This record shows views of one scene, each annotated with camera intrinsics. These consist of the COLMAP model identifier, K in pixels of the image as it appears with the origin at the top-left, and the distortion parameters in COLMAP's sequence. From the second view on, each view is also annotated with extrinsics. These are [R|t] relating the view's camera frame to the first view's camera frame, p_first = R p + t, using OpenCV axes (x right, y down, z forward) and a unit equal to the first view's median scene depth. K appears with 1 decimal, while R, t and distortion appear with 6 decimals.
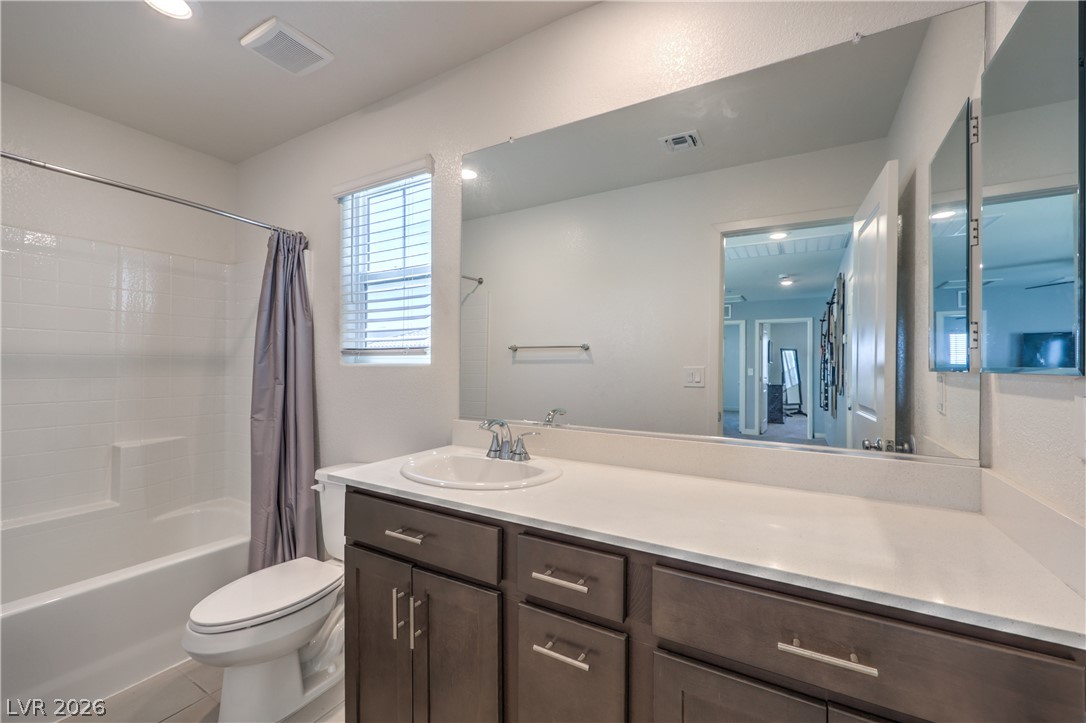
lens RADIAL K [[442.0, 0, 547.2], [0, 442.0, 364.5], [0, 0, 1]] dist [-0.000839, 0.000135]
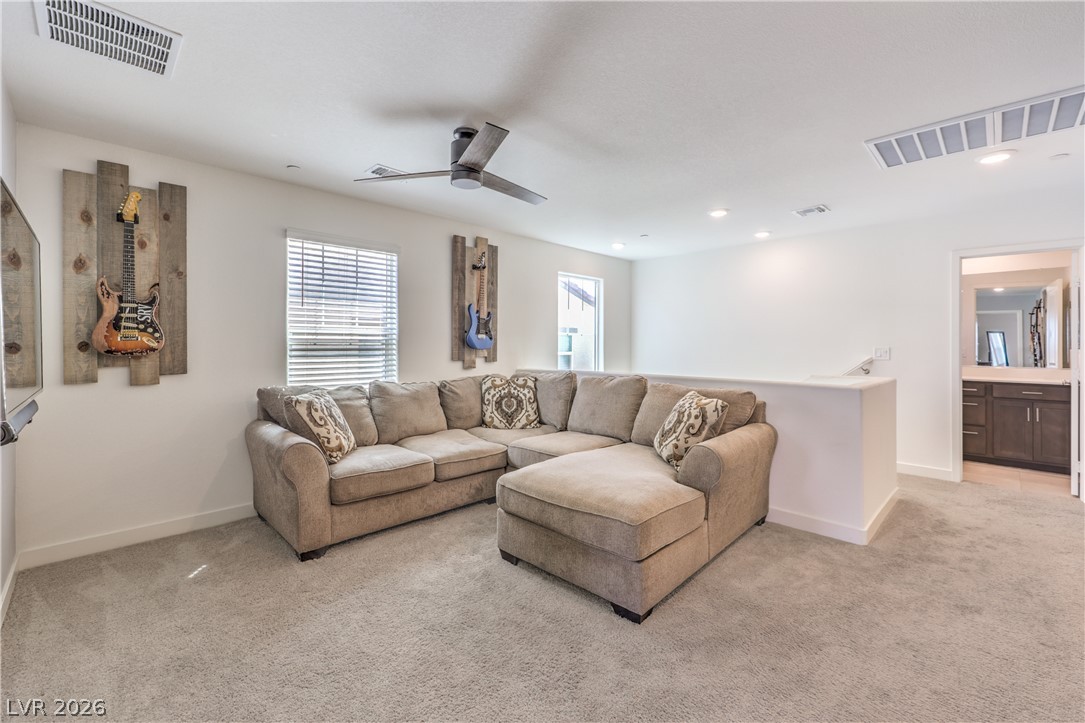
lens RADIAL K [[450.9, 0, 539.2], [0, 450.9, 337.2], [0, 0, 1]] dist [-0.000483, 0.000112]
pose [[0.962680, -0.004689, -0.270602, -0.472028], [0.000440, 0.999876, -0.015762, -0.005812], [0.270642, 0.015055, 0.962562, -0.762793]]
